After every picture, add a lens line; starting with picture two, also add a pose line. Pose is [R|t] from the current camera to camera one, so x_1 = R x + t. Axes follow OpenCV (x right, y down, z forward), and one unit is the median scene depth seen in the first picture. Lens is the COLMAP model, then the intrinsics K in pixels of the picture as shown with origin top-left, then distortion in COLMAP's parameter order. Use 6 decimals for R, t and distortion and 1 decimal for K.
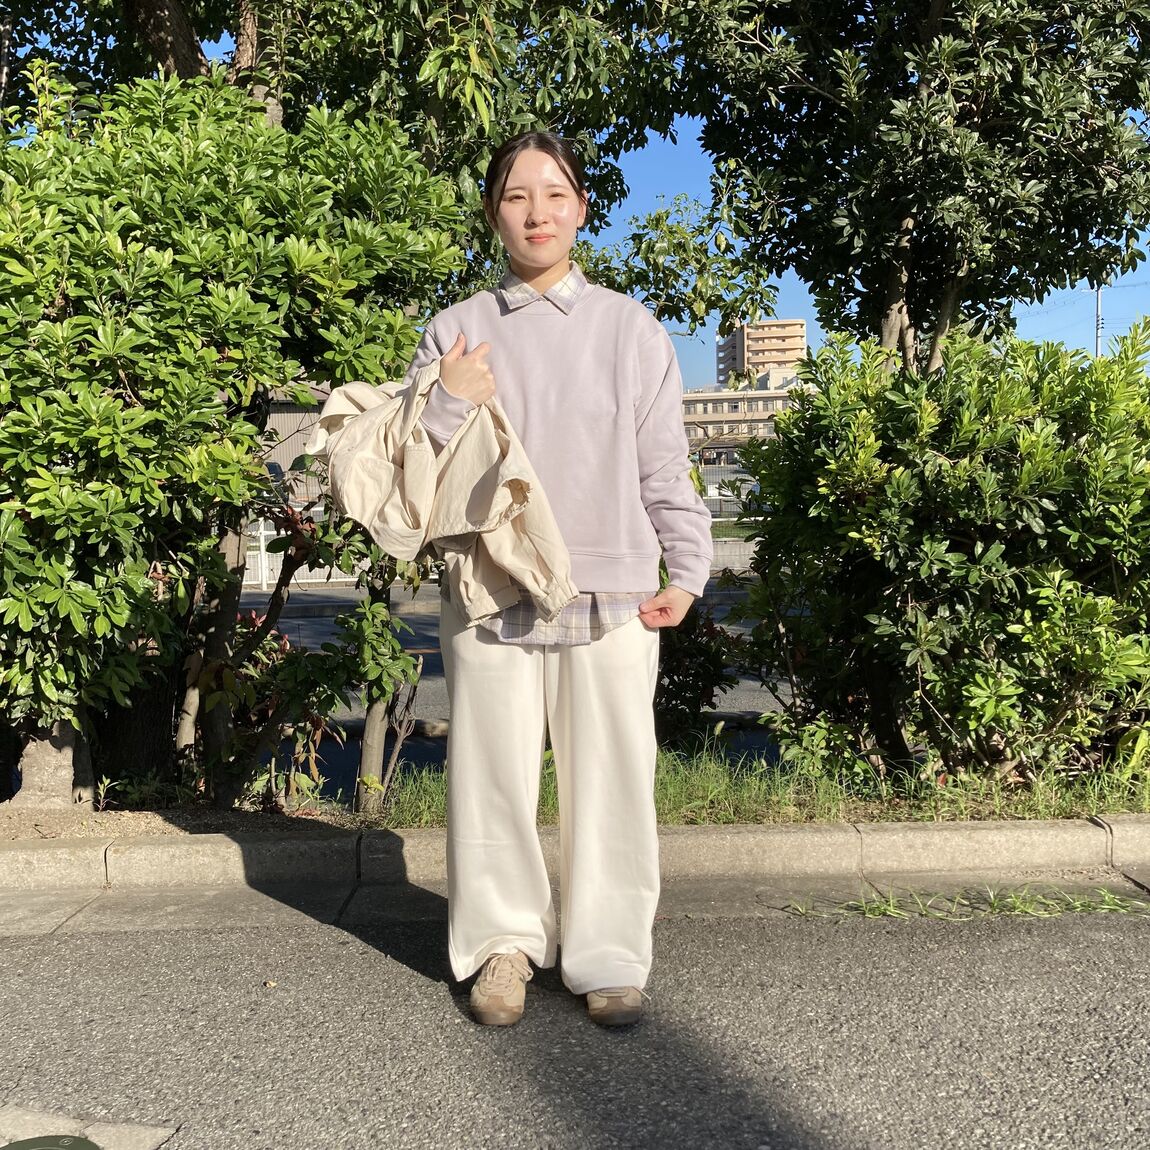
lens RADIAL K [[1402.2, 0, 551.5], [0, 1402.2, 546.4], [0, 0, 1]] dist [-0.004974, 0.000000]
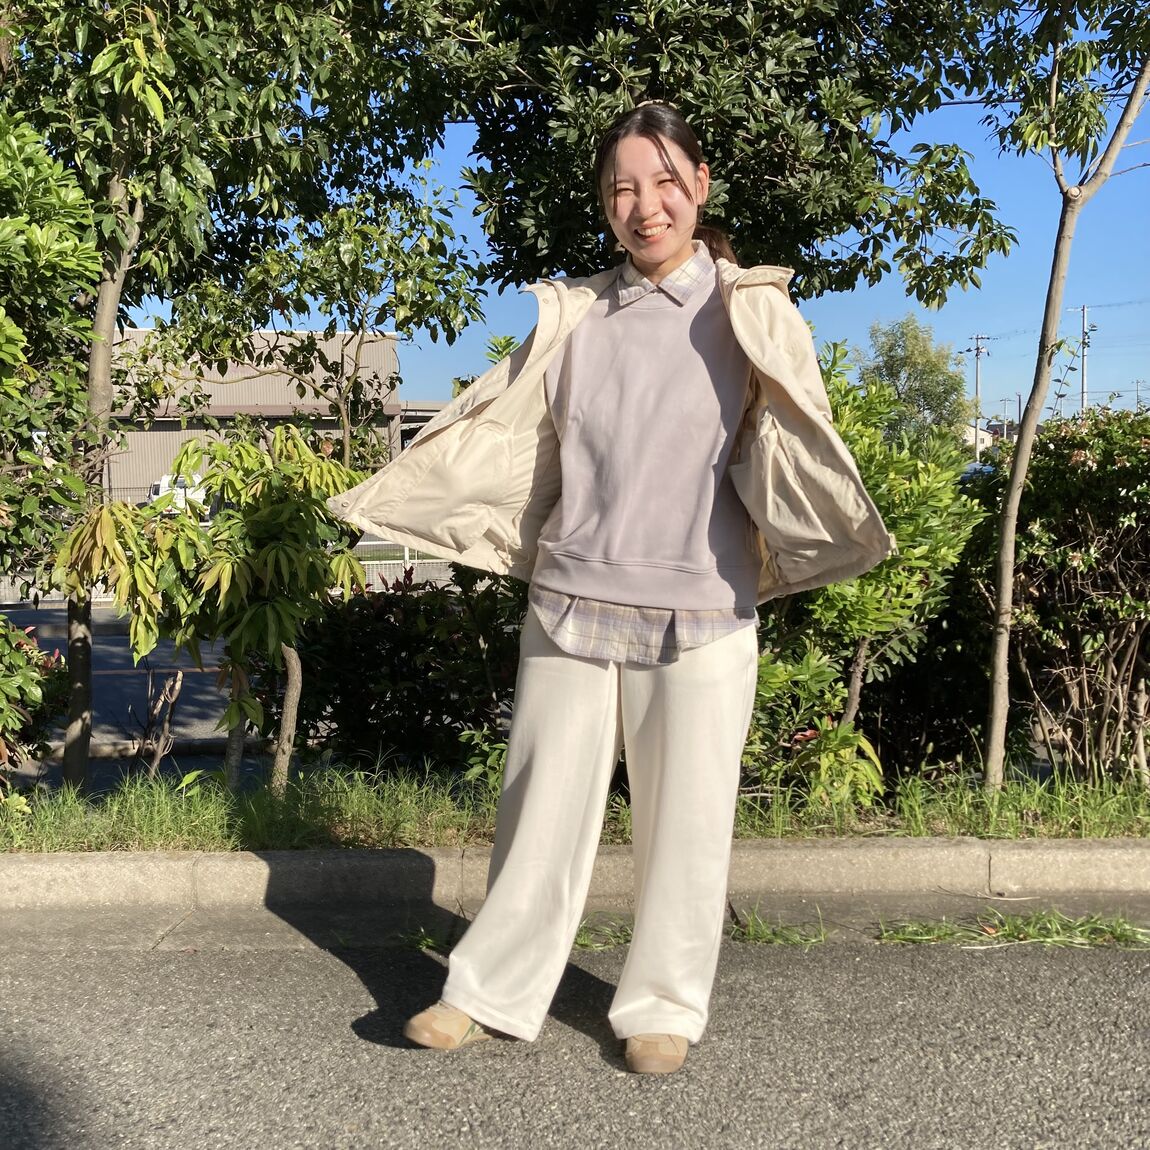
lens RADIAL K [[1402.2, 0, 567.8], [0, 1402.2, 540.8], [0, 0, 1]] dist [-0.004974, 0.000000]
pose [[0.999948, 0.003836, 0.009437, 0.275286], [-0.003686, 0.999868, -0.015825, 0.003550], [-0.009497, 0.015789, 0.999830, 0.045187]]
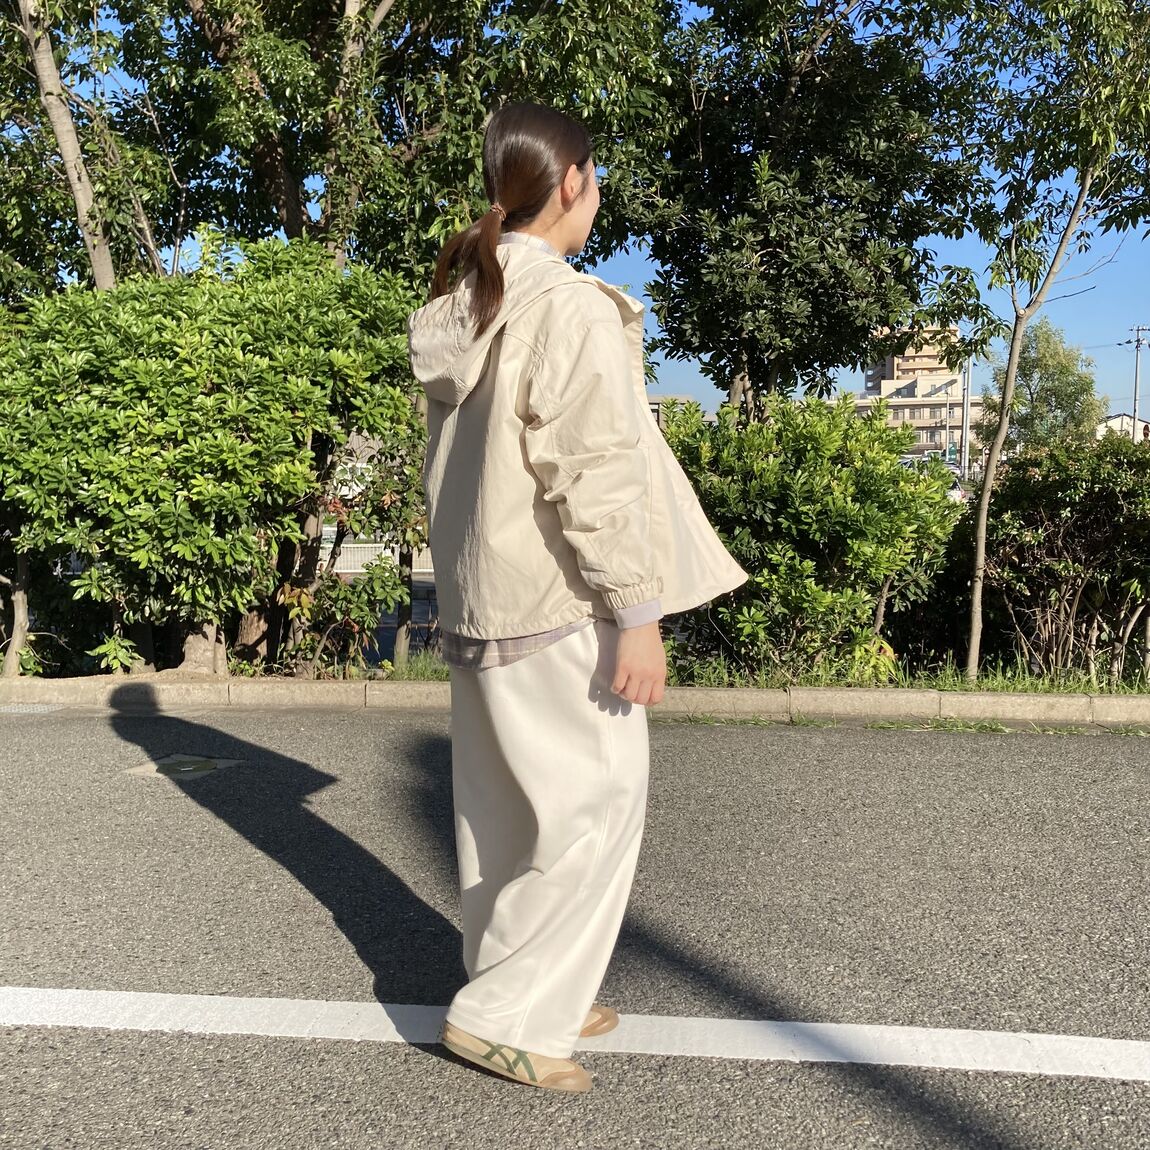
lens RADIAL K [[1402.2, 0, 520.3], [0, 1402.2, 579.1], [0, 0, 1]] dist [-0.004974, 0.000000]
pose [[0.991730, 0.025038, -0.125876, 0.275763], [-0.022434, 0.999505, 0.022065, 0.029777], [0.126366, -0.019058, 0.991801, -0.736127]]
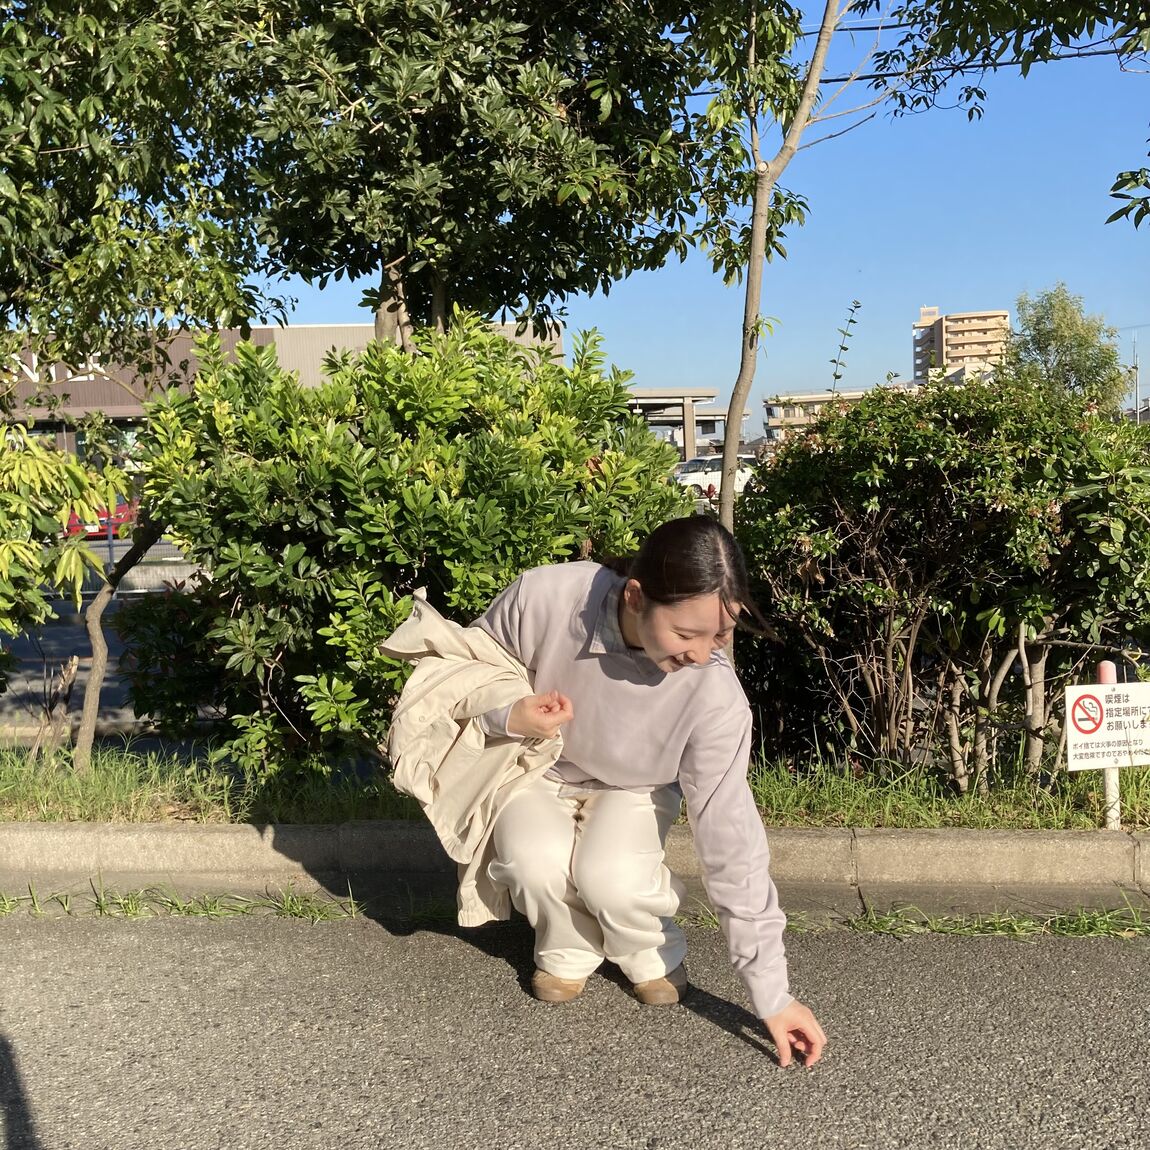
lens RADIAL K [[1402.2, 0, 566.9], [0, 1402.2, 579.2], [0, 0, 1]] dist [-0.004974, 0.000000]
pose [[0.990710, 0.000422, -0.135989, 0.674553], [0.002665, 0.999743, 0.022516, -0.000005], [0.135963, -0.022670, 0.990454, 0.050837]]
